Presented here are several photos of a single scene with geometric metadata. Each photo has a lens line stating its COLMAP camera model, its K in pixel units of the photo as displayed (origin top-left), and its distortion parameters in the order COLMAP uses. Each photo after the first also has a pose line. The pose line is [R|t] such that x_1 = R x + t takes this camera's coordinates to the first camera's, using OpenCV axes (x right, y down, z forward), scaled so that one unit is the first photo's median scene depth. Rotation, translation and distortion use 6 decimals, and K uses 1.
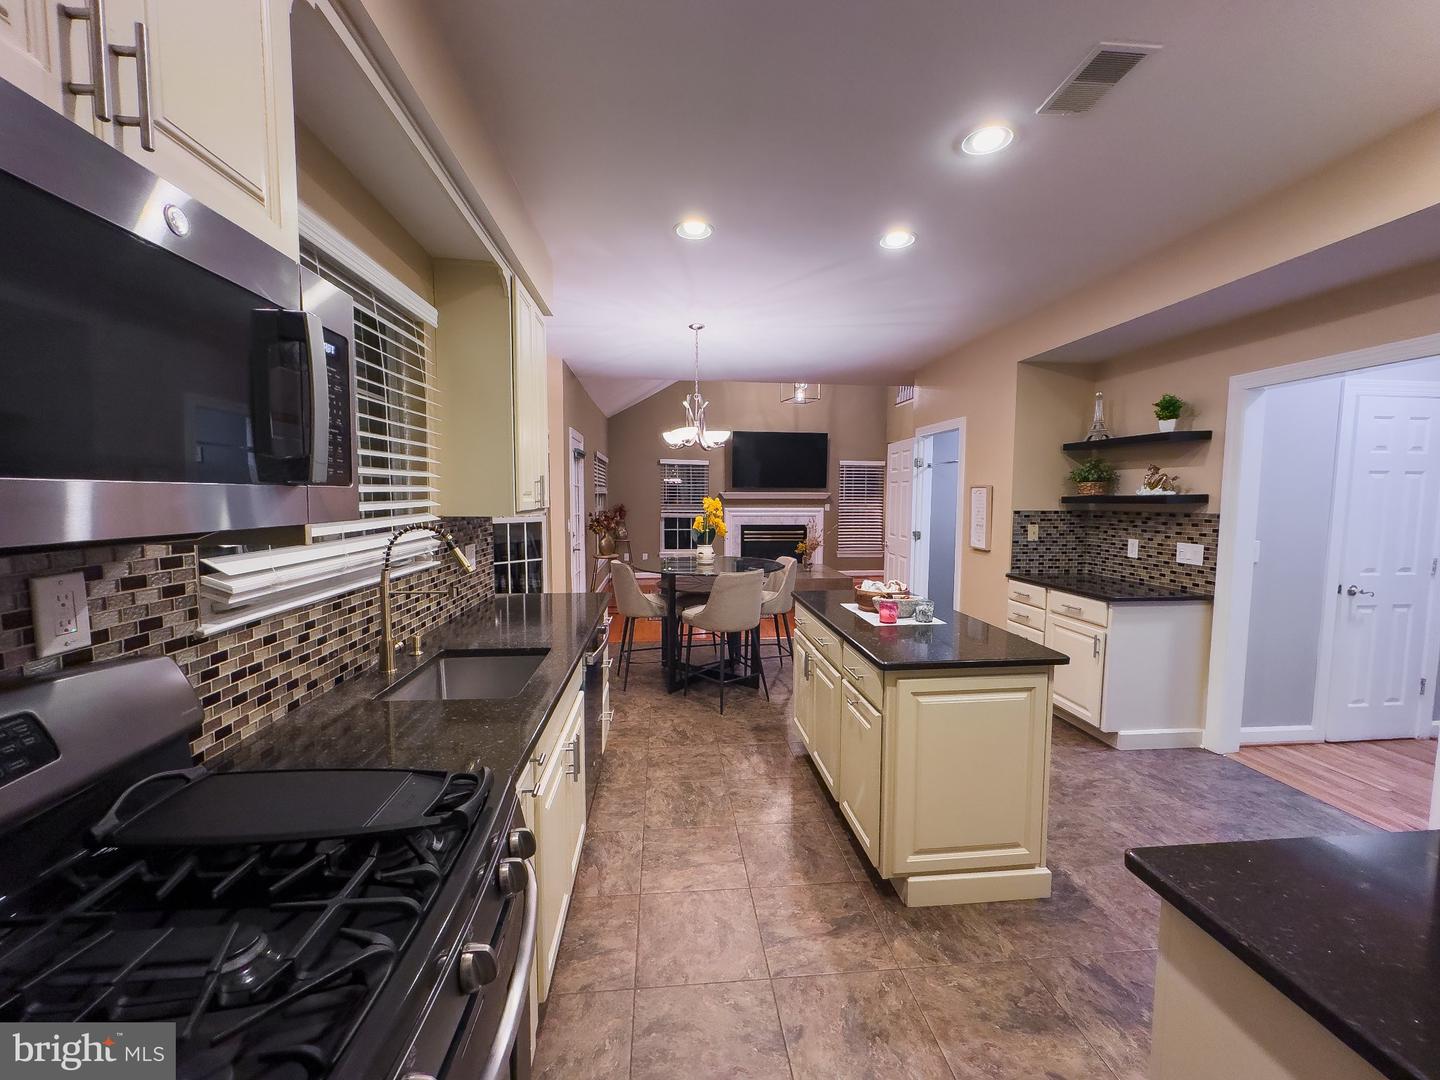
lens RADIAL K [[567.7, 0, 716.8], [0, 567.7, 539.4], [0, 0, 1]] dist [-0.005295, 0.000149]
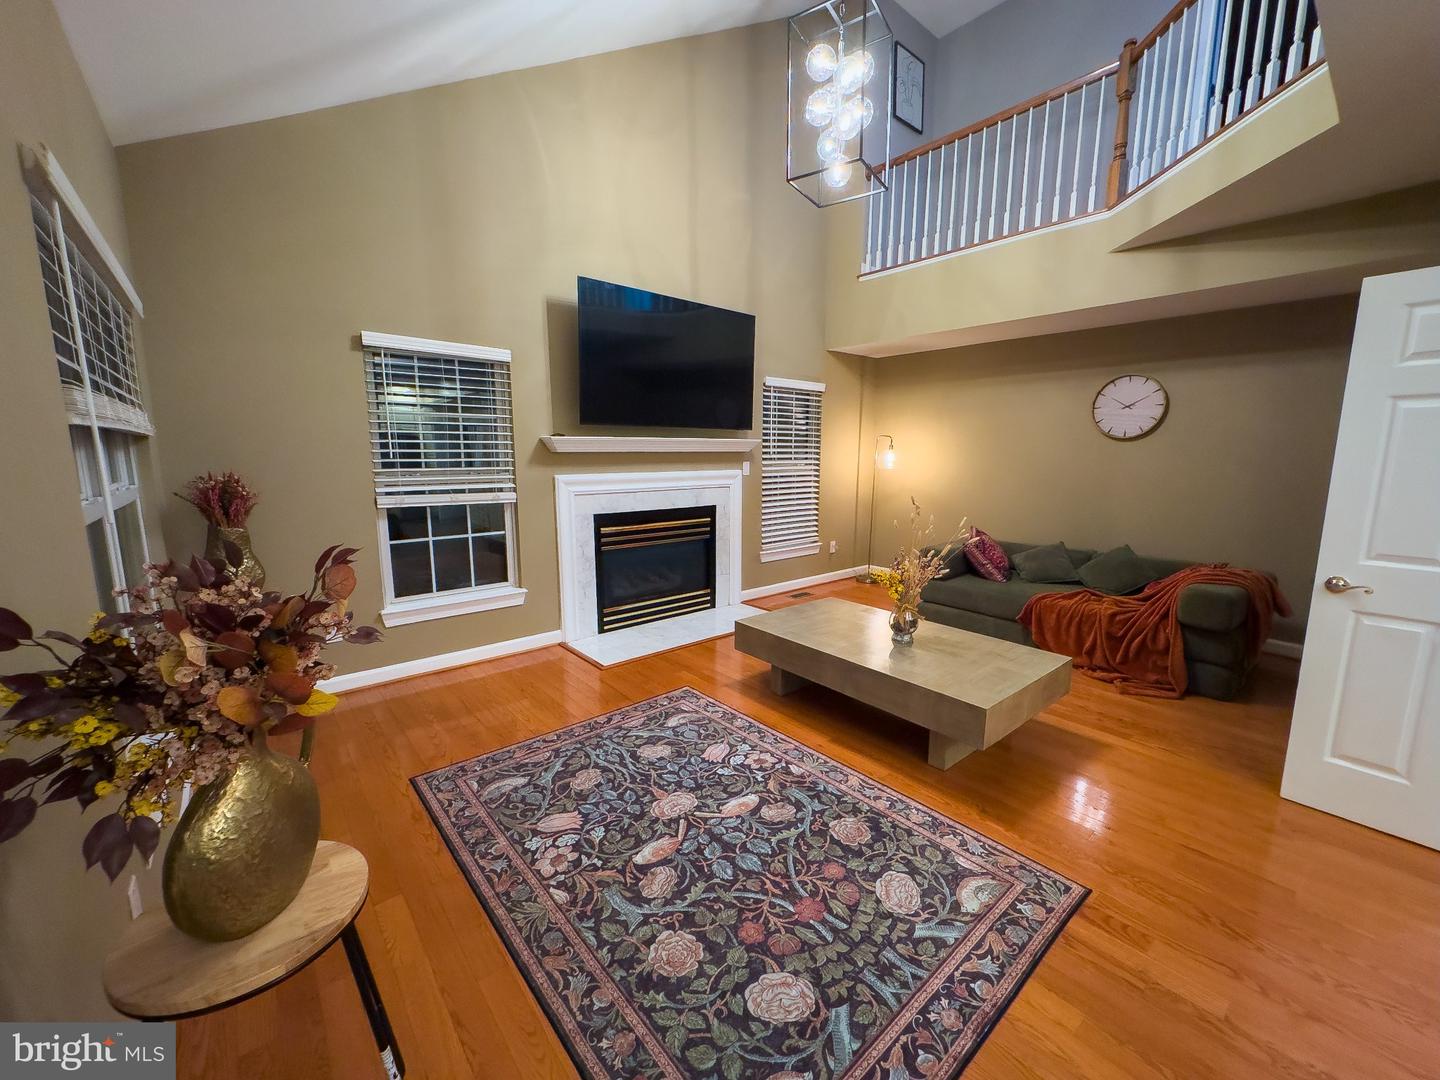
lens RADIAL K [[567.7, 0, 713.2], [0, 567.7, 536.1], [0, 0, 1]] dist [-0.005295, 0.000149]
pose [[0.814317, -0.089995, 0.573401, -0.128896], [0.044578, 0.994686, 0.092807, -0.044818], [-0.578706, -0.050013, 0.814001, 0.603843]]
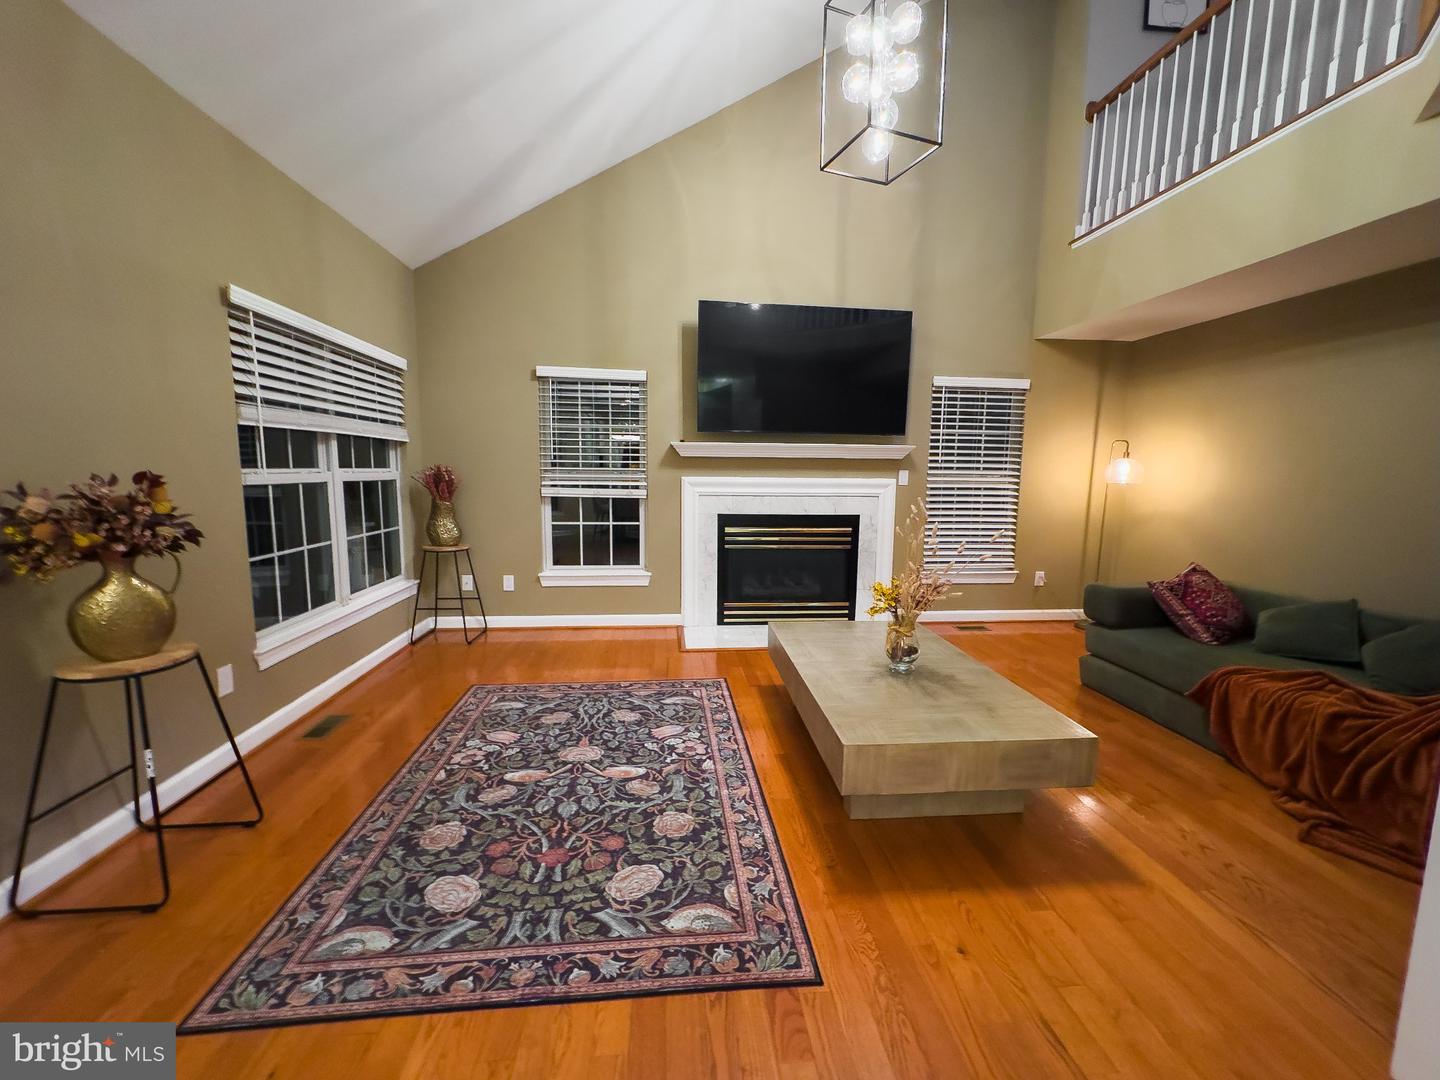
lens RADIAL K [[567.7, 0, 722.5], [0, 567.7, 536.6], [0, 0, 1]] dist [-0.005295, 0.000149]
pose [[0.999807, 0.005336, 0.018914, 0.037215], [-0.006163, 0.999016, 0.043919, -0.027528], [-0.018661, -0.044027, 0.998856, 0.538522]]
